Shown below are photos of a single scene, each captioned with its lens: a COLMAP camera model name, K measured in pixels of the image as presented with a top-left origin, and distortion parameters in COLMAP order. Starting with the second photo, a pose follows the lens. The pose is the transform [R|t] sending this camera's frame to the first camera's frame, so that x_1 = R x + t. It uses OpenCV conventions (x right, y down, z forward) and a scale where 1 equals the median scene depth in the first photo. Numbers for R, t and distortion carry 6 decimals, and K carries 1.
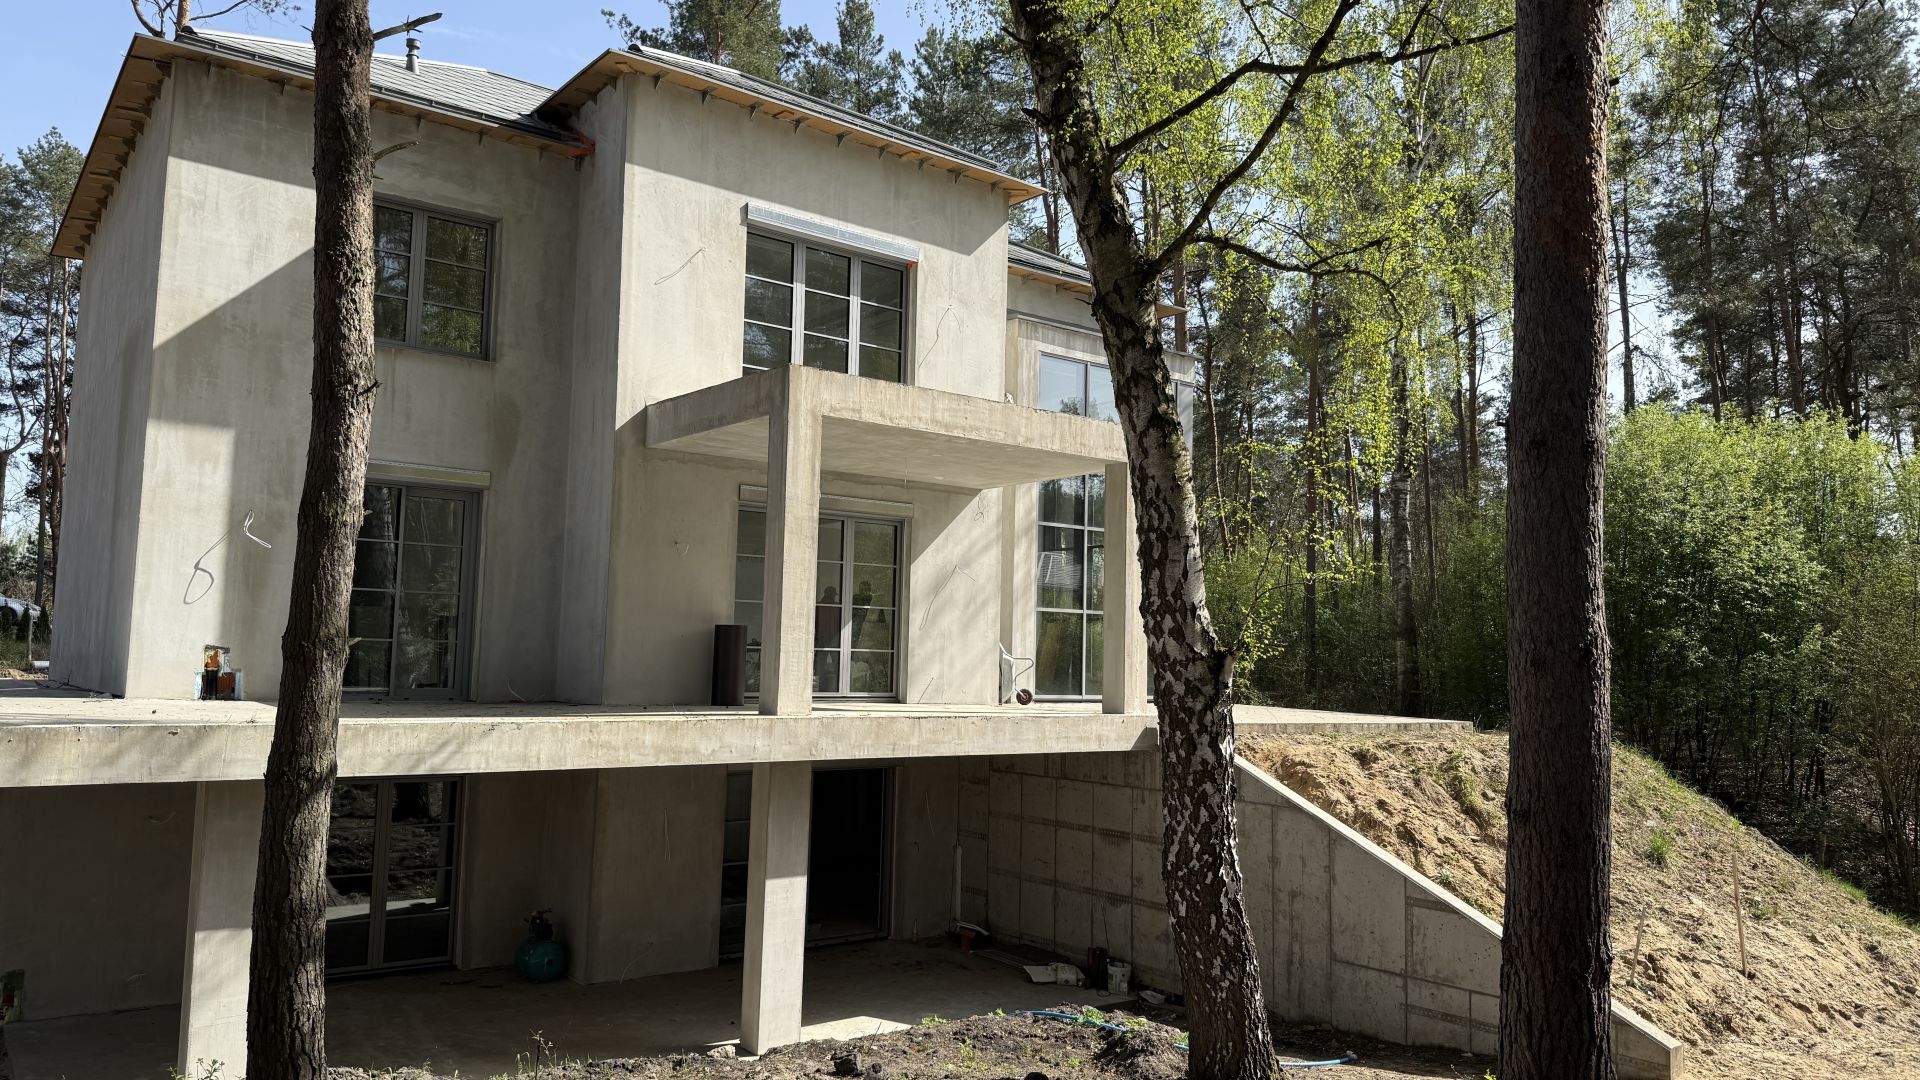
lens RADIAL K [[1344.6, 0, 960.0], [0, 1344.6, 540.0], [0, 0, 1]] dist [0.091807, -0.130291]
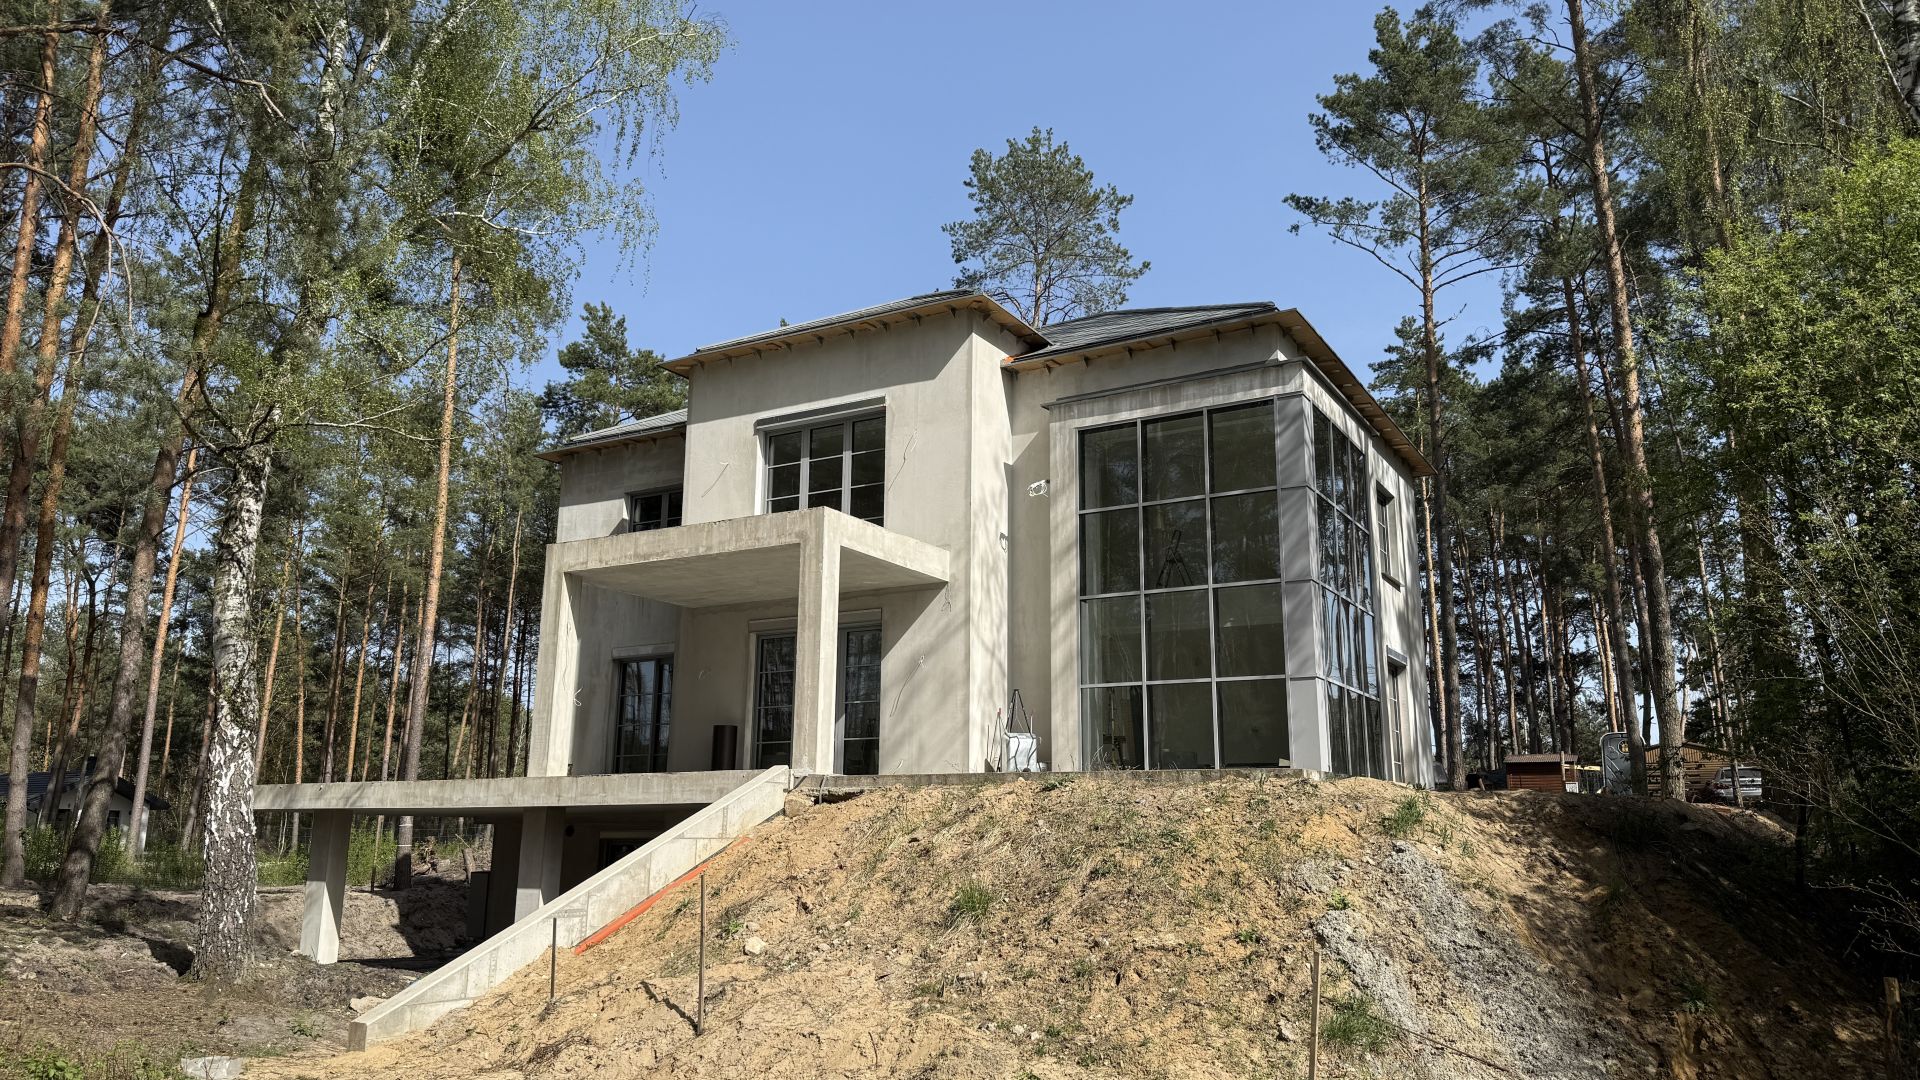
lens RADIAL K [[1344.6, 0, 960.0], [0, 1344.6, 540.0], [0, 0, 1]] dist [0.091807, -0.130291]
pose [[0.383253, -0.223257, -0.896255, 1.081151], [0.087986, 0.974760, -0.205188, 0.166237], [0.919443, -0.000219, 0.393223, 0.626978]]
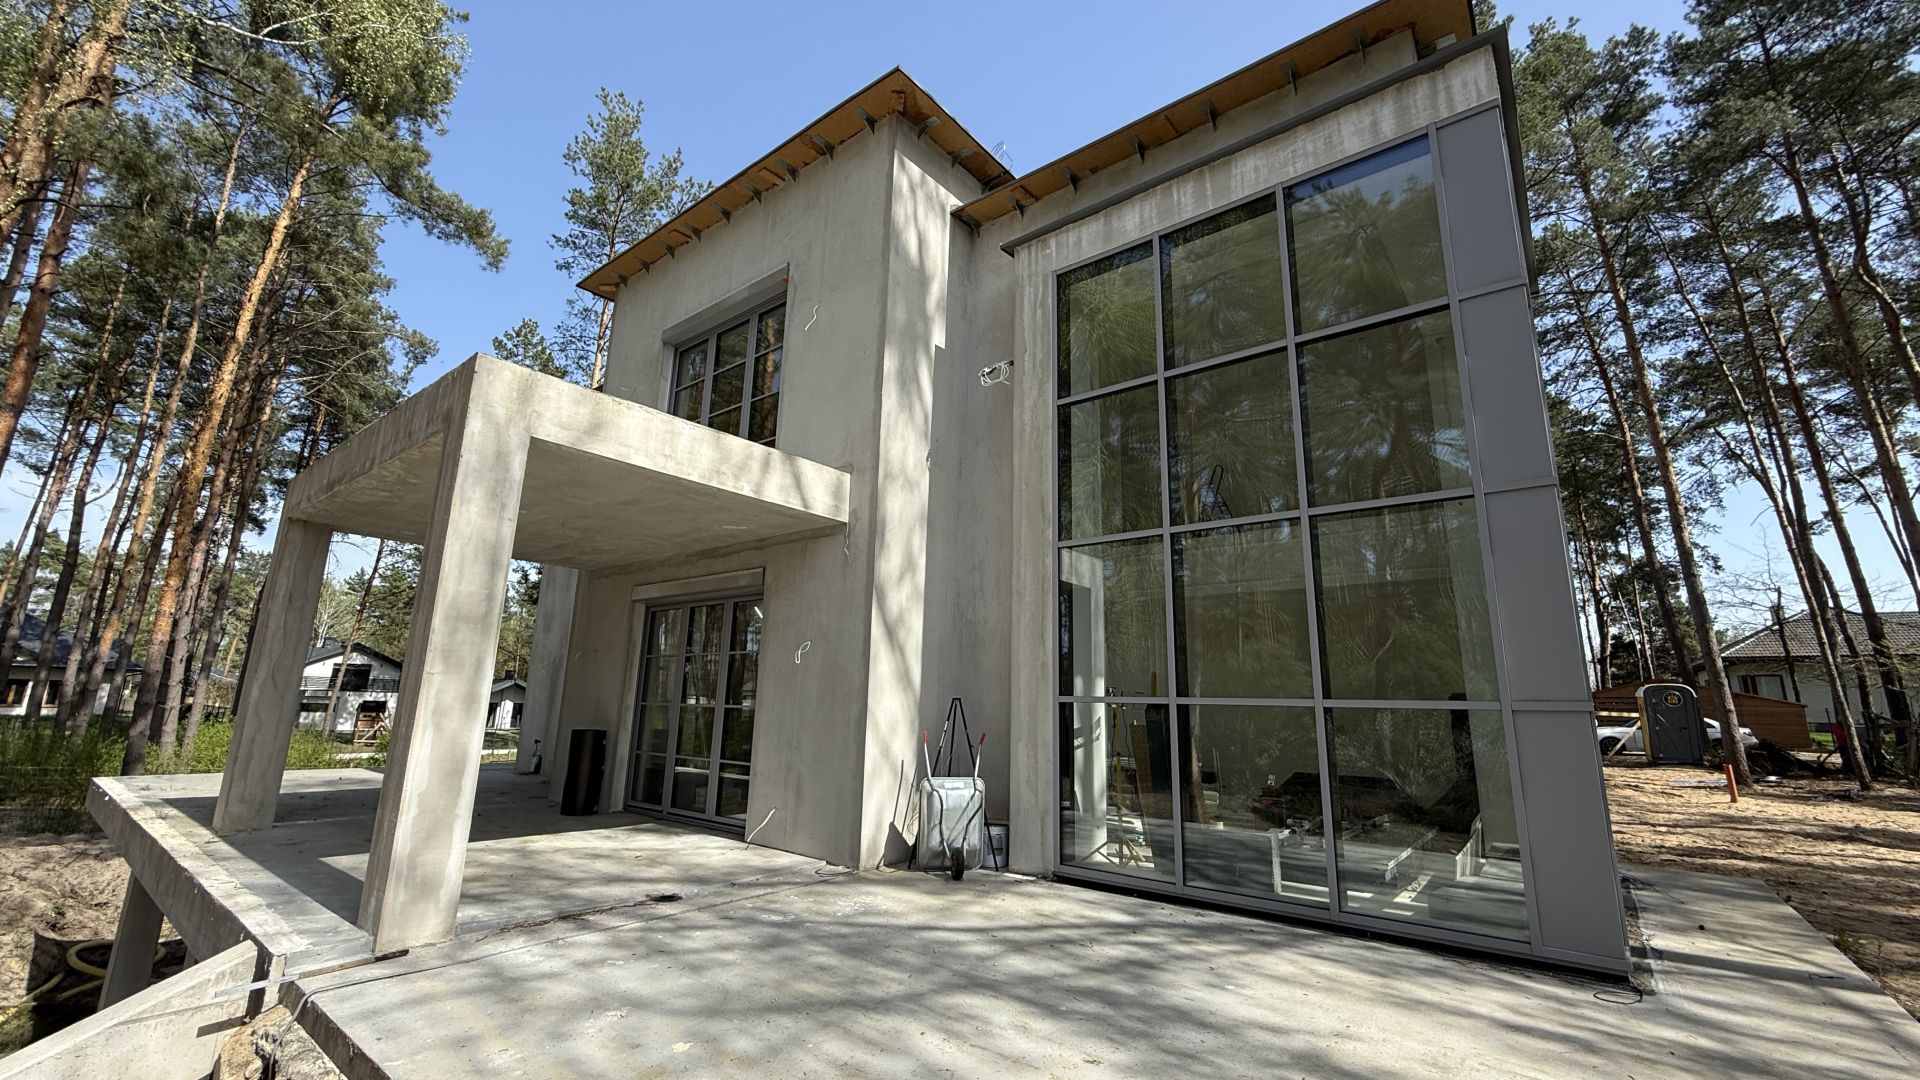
lens RADIAL K [[771.6, 0, 960.0], [0, 771.6, 540.0], [0, 0, 1]] dist [0.000109, 0.000002]
pose [[0.247205, -0.227818, -0.941801, 0.424813], [0.074286, 0.973563, -0.216002, 0.064716], [0.966111, -0.016566, 0.257594, 1.031085]]
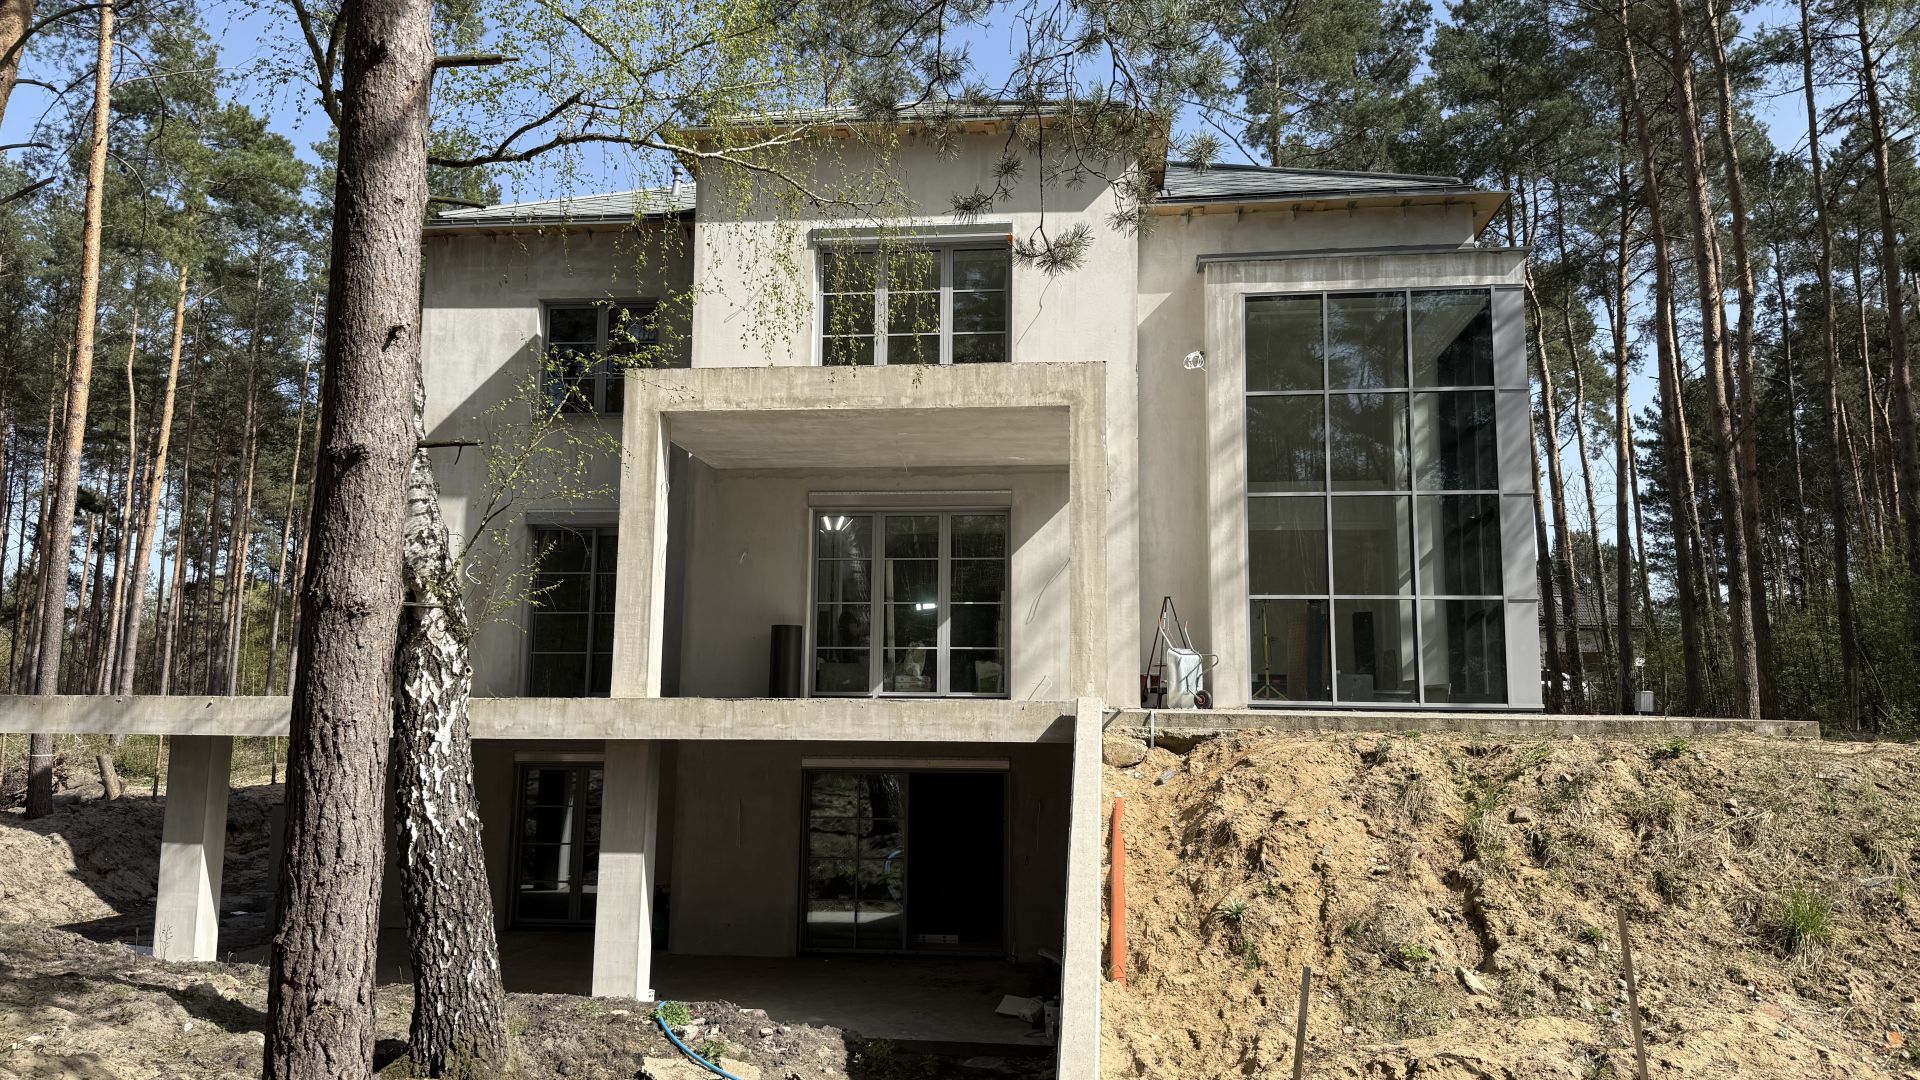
lens RADIAL K [[1344.6, 0, 960.0], [0, 1344.6, 540.0], [0, 0, 1]] dist [0.091807, -0.130291]
pose [[0.720953, -0.105231, -0.684947, 0.595161], [0.072786, 0.994435, -0.076167, 0.079406], [0.689150, 0.005058, 0.724601, 0.308895]]
